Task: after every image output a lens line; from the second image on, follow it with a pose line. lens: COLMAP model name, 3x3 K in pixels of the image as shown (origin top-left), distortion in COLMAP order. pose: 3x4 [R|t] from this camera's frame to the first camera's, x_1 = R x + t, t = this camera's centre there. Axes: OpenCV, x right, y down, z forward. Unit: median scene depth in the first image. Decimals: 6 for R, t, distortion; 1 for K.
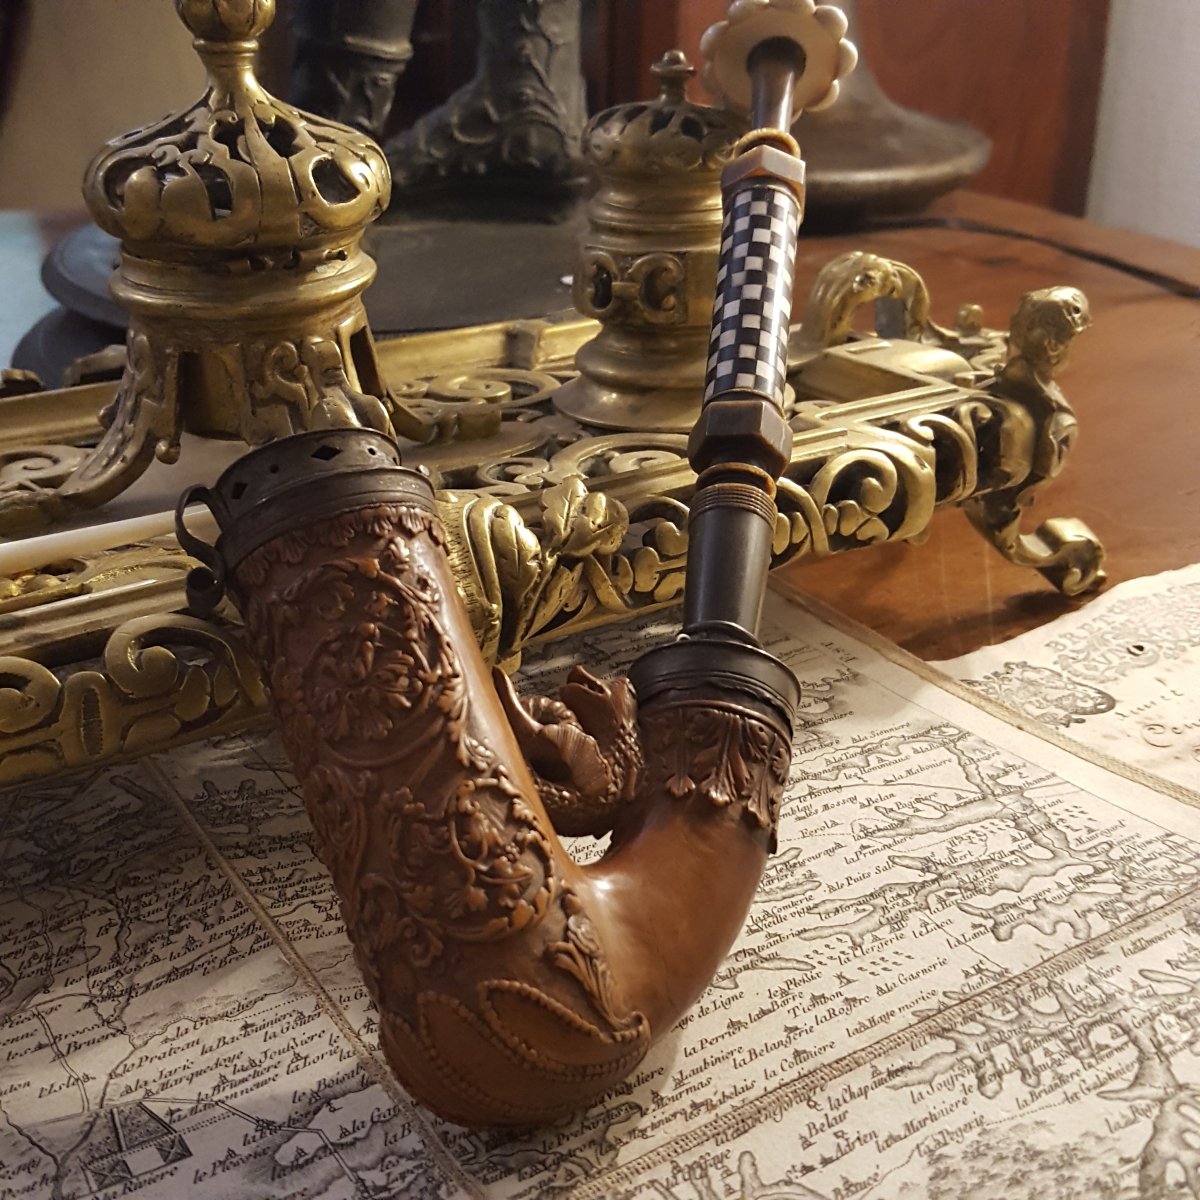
lens RADIAL K [[1594.5, 0, 574.4], [0, 1594.5, 600.8], [0, 0, 1]] dist [0.204115, -0.536948]
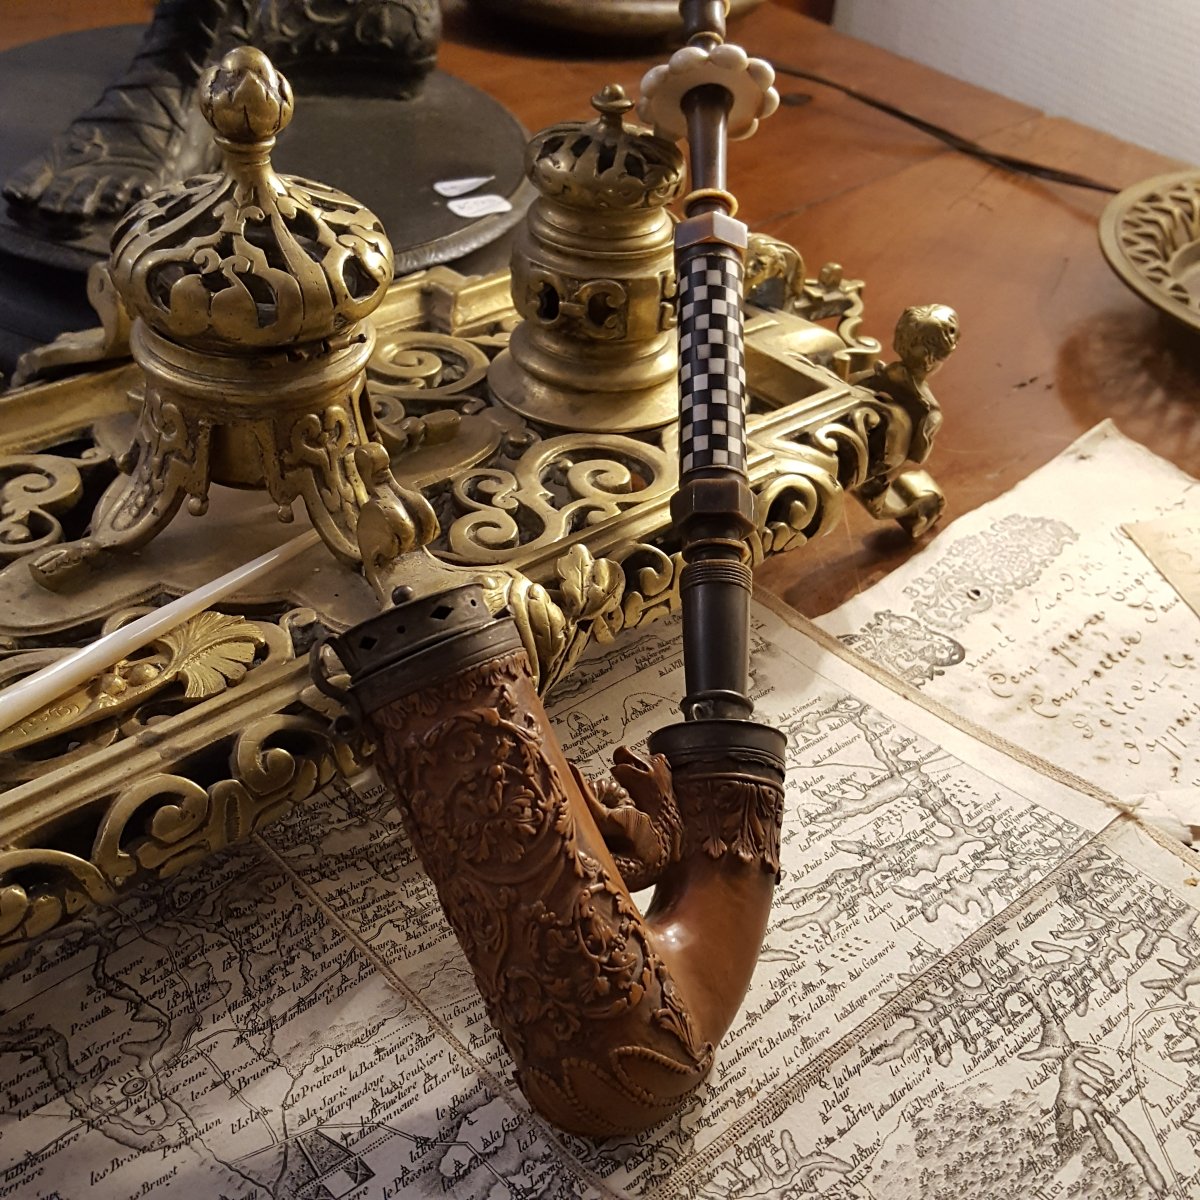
lens RADIAL K [[1594.5, 0, 574.4], [0, 1594.5, 600.8], [0, 0, 1]] dist [0.204115, -0.536948]
pose [[0.981638, -0.040590, 0.186387, -0.256324], [0.000840, 0.978009, 0.208559, -0.320977], [-0.190754, -0.204573, 0.960085, -0.155028]]
